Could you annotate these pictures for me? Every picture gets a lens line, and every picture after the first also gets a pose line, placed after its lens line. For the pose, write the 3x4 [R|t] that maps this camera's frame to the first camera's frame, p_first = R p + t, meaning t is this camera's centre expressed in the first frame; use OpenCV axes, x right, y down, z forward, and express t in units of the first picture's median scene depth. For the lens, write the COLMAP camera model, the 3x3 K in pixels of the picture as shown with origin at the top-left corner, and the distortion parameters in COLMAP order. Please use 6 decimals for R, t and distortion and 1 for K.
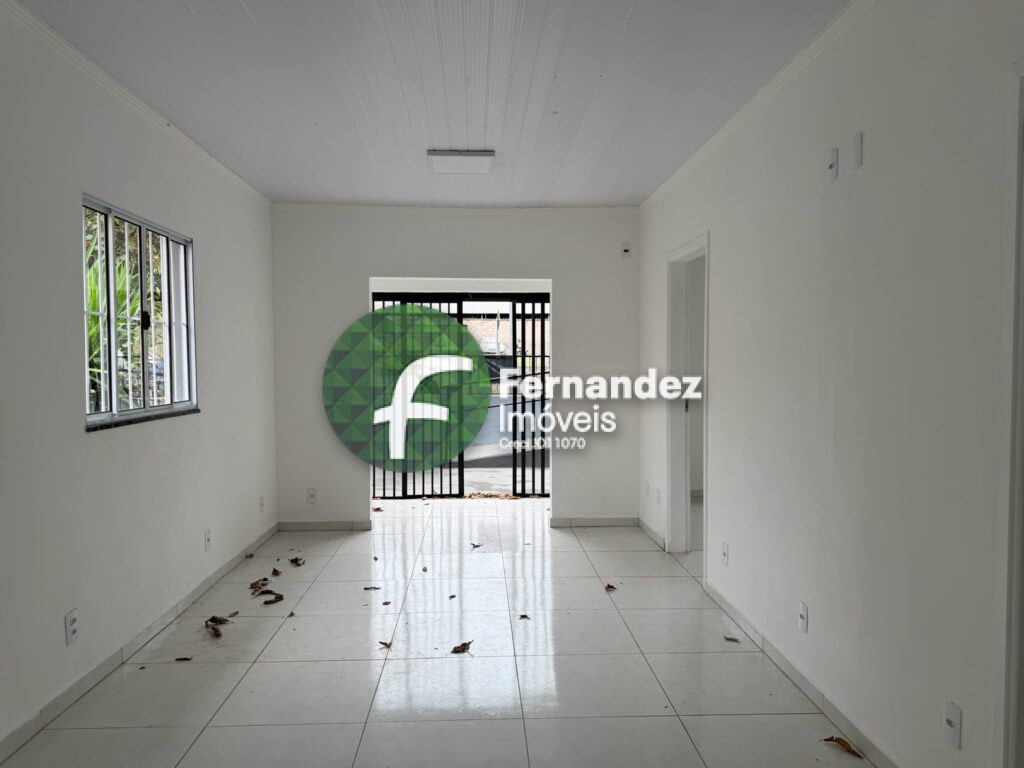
lens RADIAL K [[722.1, 0, 521.9], [0, 722.1, 388.4], [0, 0, 1]] dist [0.041198, -0.045238]
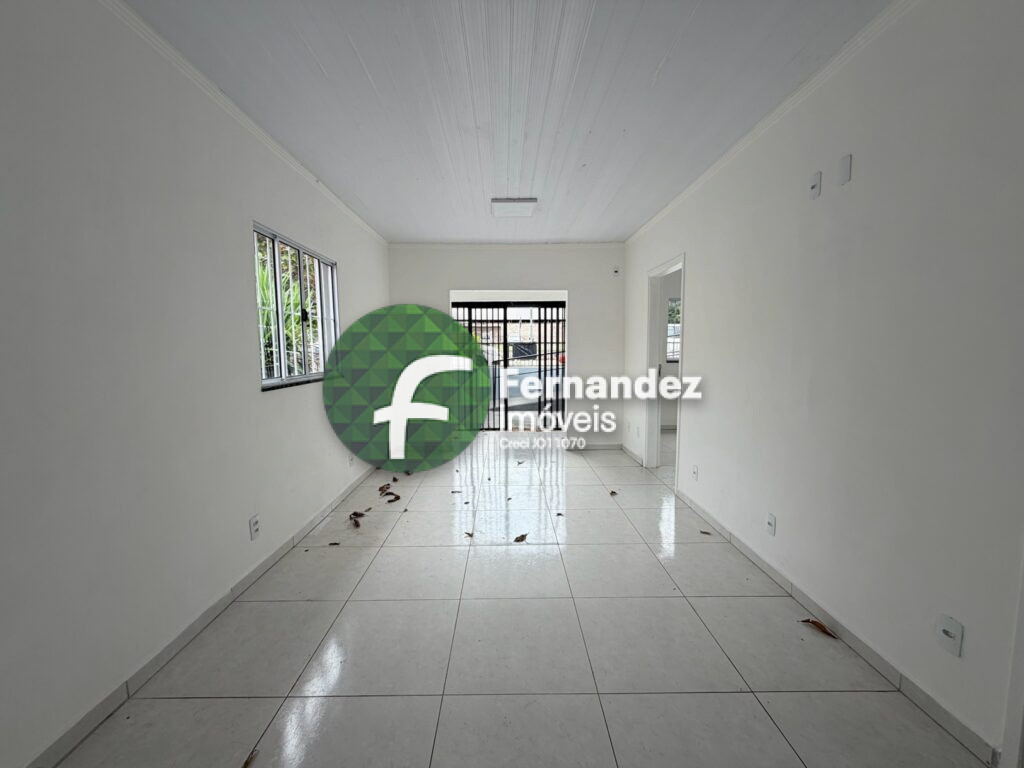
lens RADIAL K [[406.0, 0, 516.0], [0, 406.0, 383.3], [0, 0, 1]] dist [0.000644, 0.000497]
pose [[0.999417, -0.001304, -0.034113, -0.056782], [0.002977, 0.998793, 0.049035, 0.004713], [0.034007, -0.049108, 0.998214, 0.173167]]
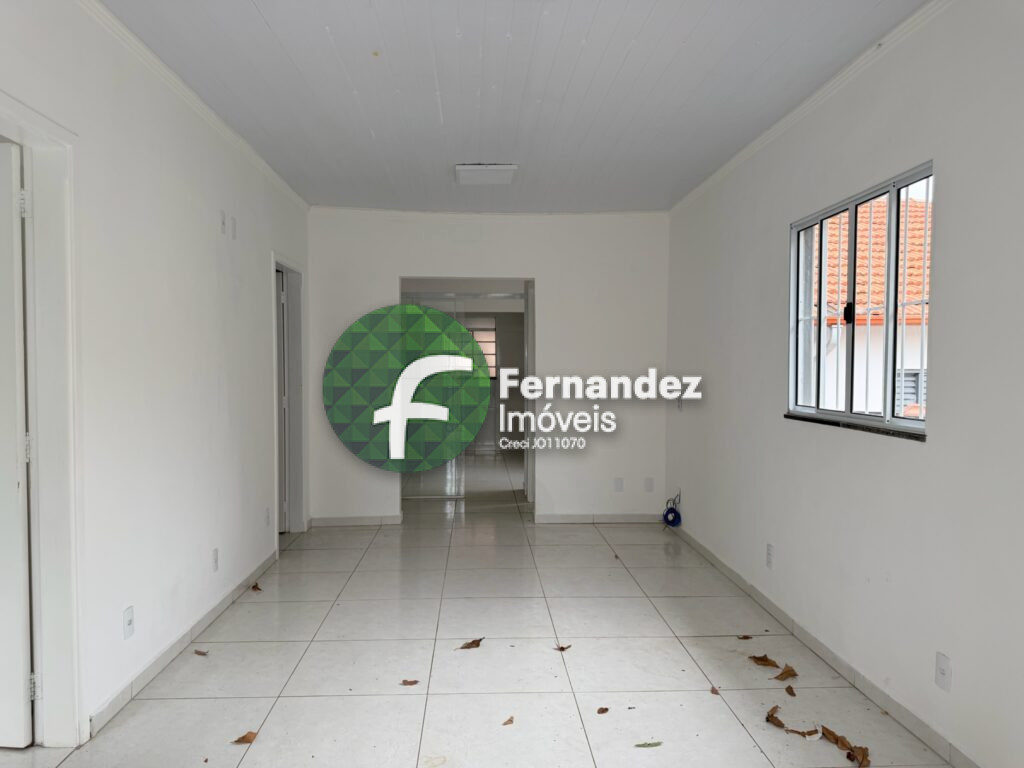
lens RADIAL K [[722.1, 0, 511.5], [0, 722.1, 386.1], [0, 0, 1]] dist [0.041198, -0.045238]
pose [[-0.999960, -0.000368, 0.008971, -0.110397], [0.000261, 0.997545, 0.070030, -0.062243], [-0.008975, 0.070029, -0.997505, 1.739766]]
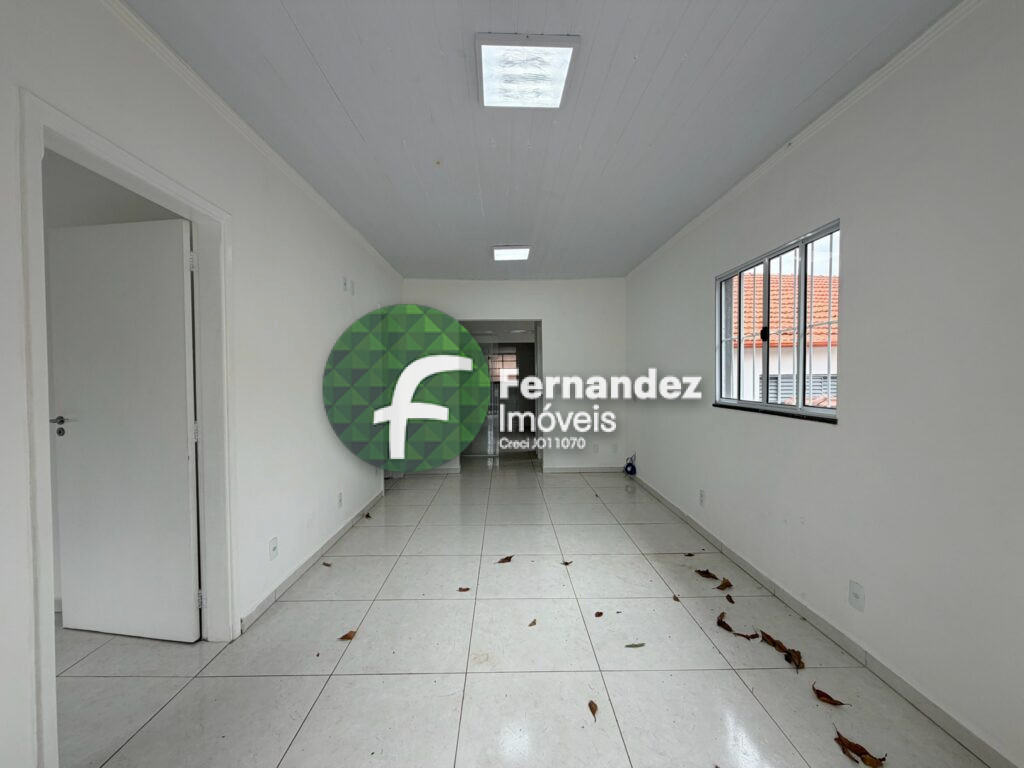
lens RADIAL K [[406.0, 0, 509.1], [0, 406.0, 386.2], [0, 0, 1]] dist [0.000644, 0.000497]
pose [[-0.998897, 0.007501, 0.046344, -0.097332], [0.010573, 0.997738, 0.066389, -0.050409], [-0.045741, 0.066806, -0.996717, 1.595836]]
